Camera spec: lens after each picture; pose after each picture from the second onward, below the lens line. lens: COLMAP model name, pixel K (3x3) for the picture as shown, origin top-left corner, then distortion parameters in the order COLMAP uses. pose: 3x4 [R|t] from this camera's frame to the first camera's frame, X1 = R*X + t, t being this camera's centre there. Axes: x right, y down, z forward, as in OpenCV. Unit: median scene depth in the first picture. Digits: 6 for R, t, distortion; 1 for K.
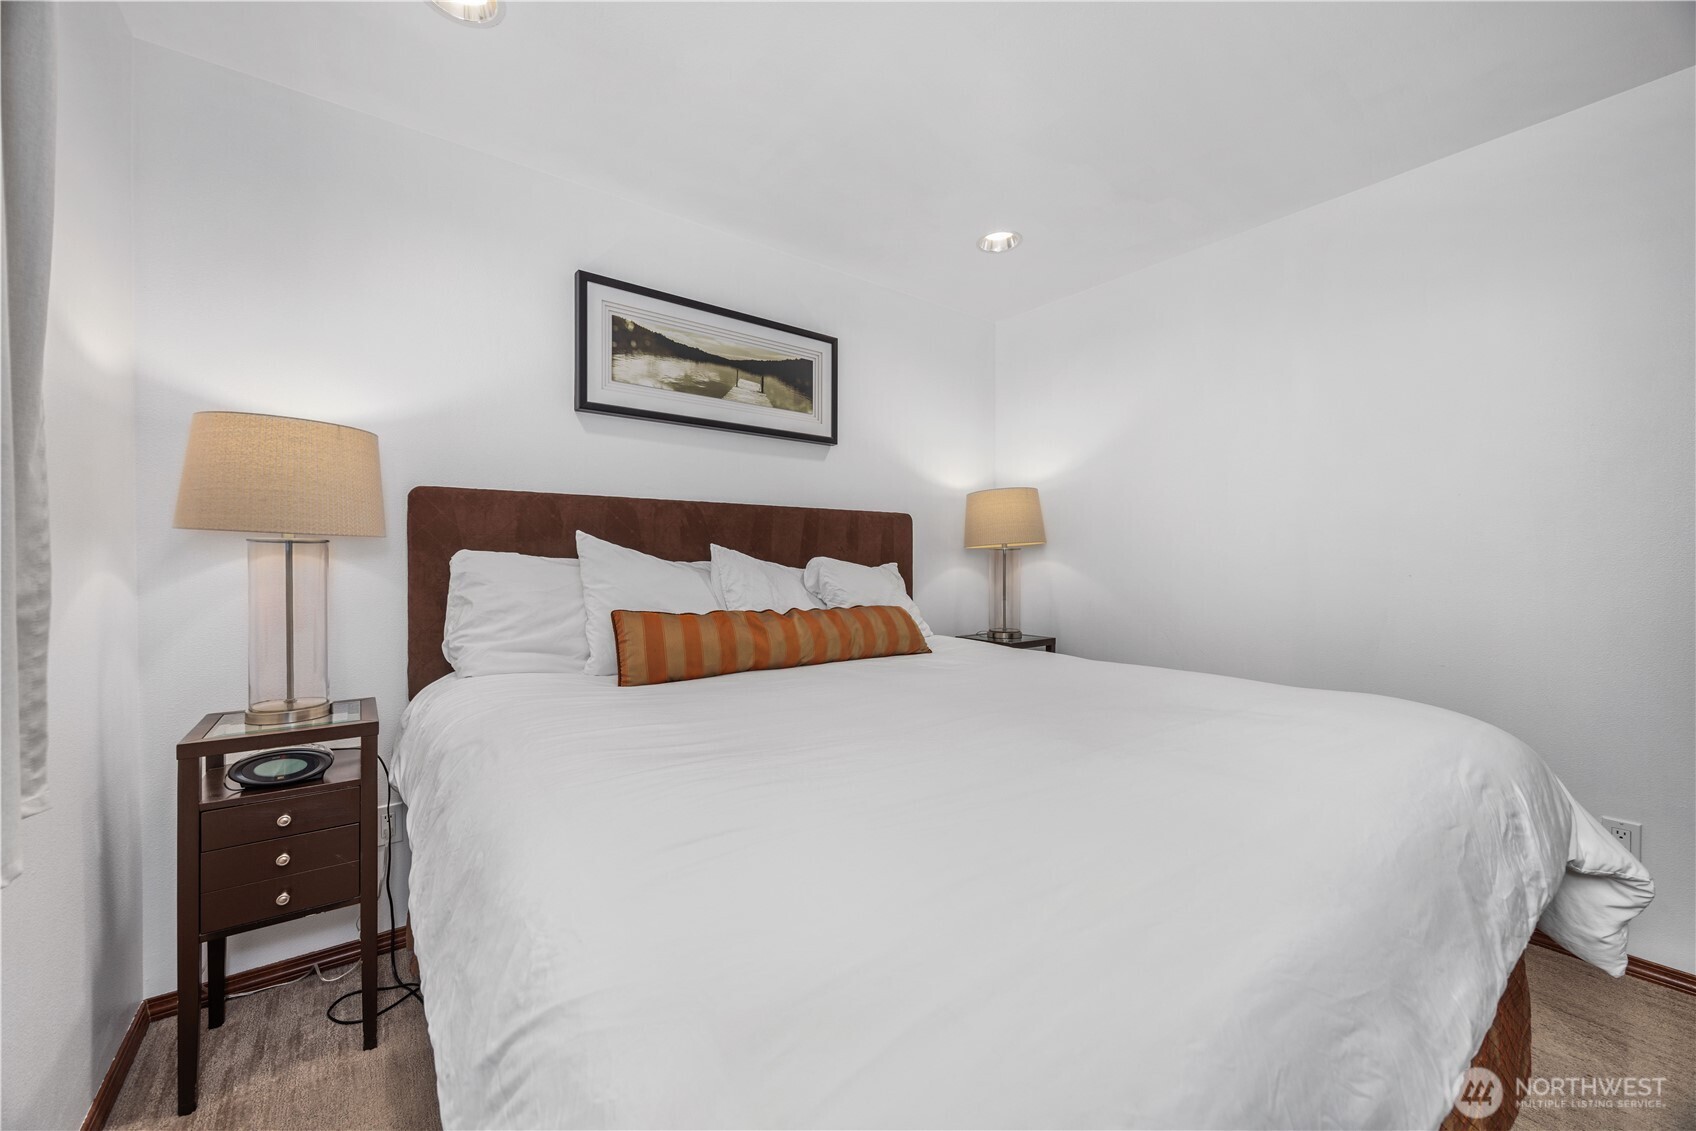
lens RADIAL K [[642.4, 0, 841.4], [0, 642.4, 563.5], [0, 0, 1]] dist [-0.002334, -0.000383]
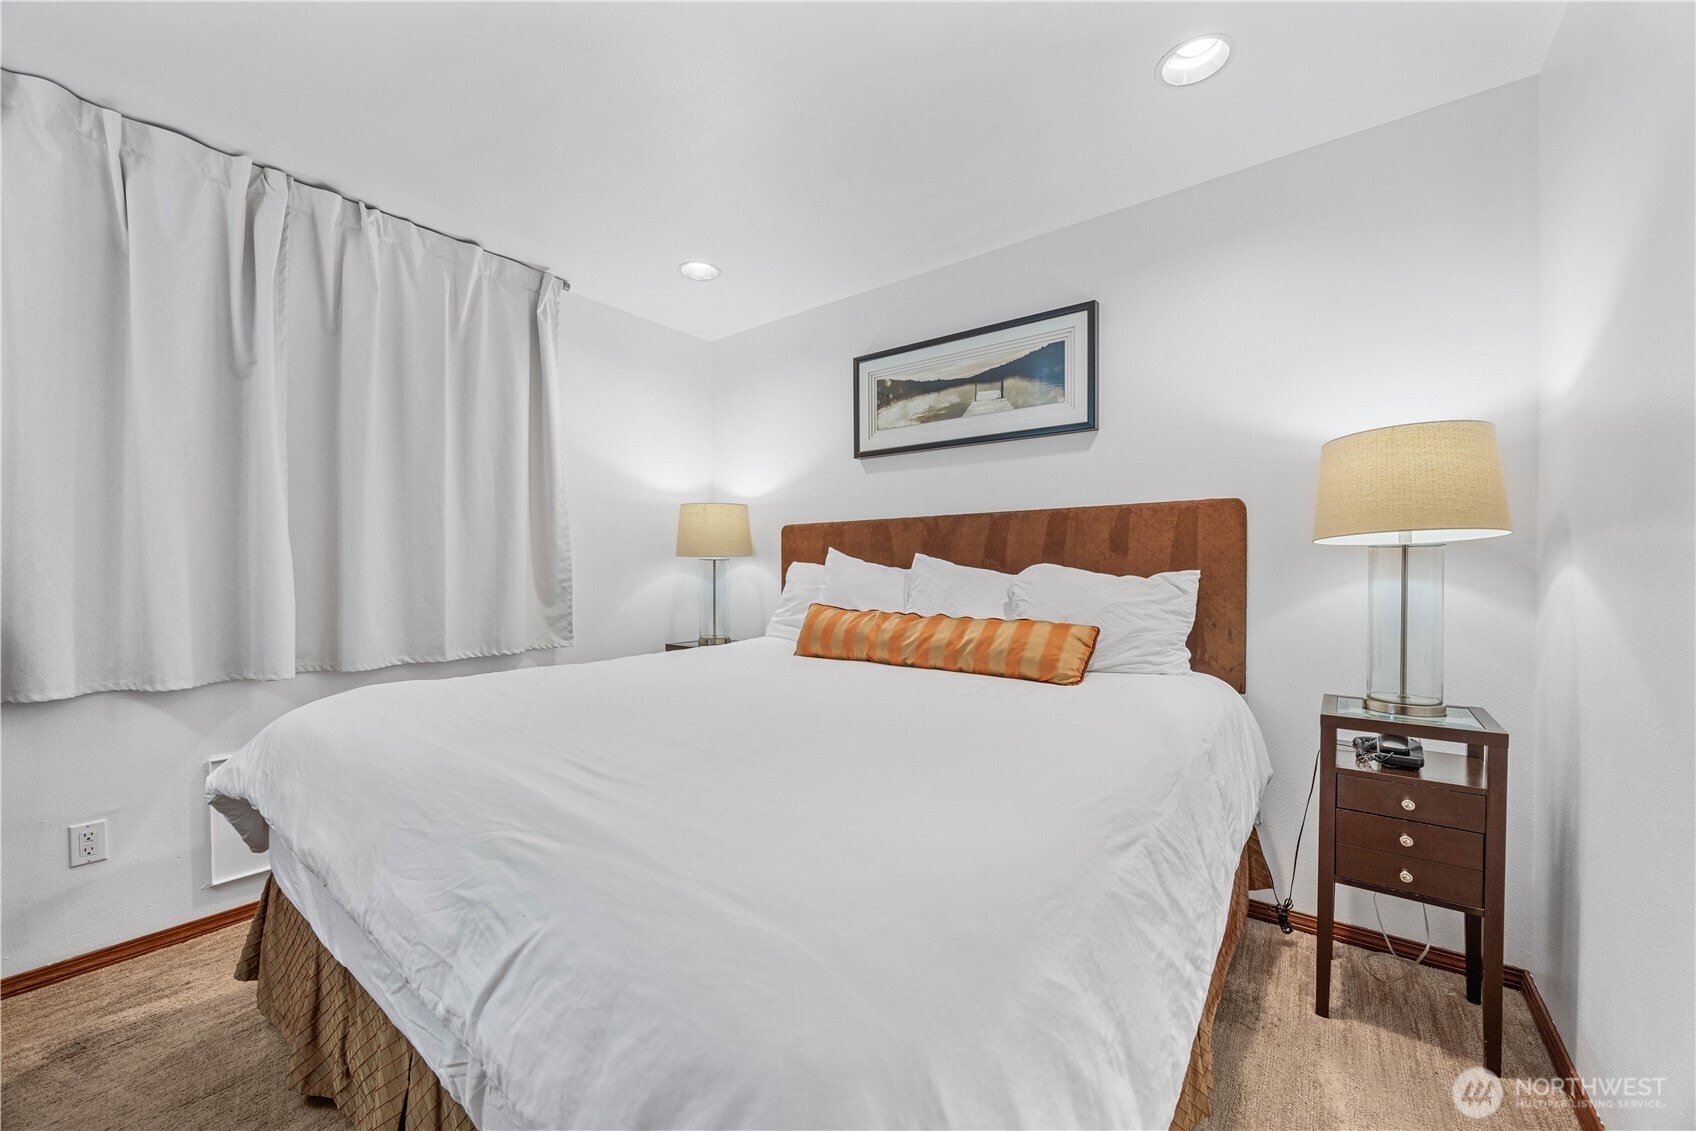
lens RADIAL K [[653.7, 0, 842.0], [0, 653.7, 573.5], [0, 0, 1]] dist [-0.001261, -0.000245]
pose [[0.269180, -0.000540, -0.963090, 0.846129], [-0.012793, 0.999910, -0.004136, 0.011062], [0.963005, 0.013434, 0.269149, 0.544924]]
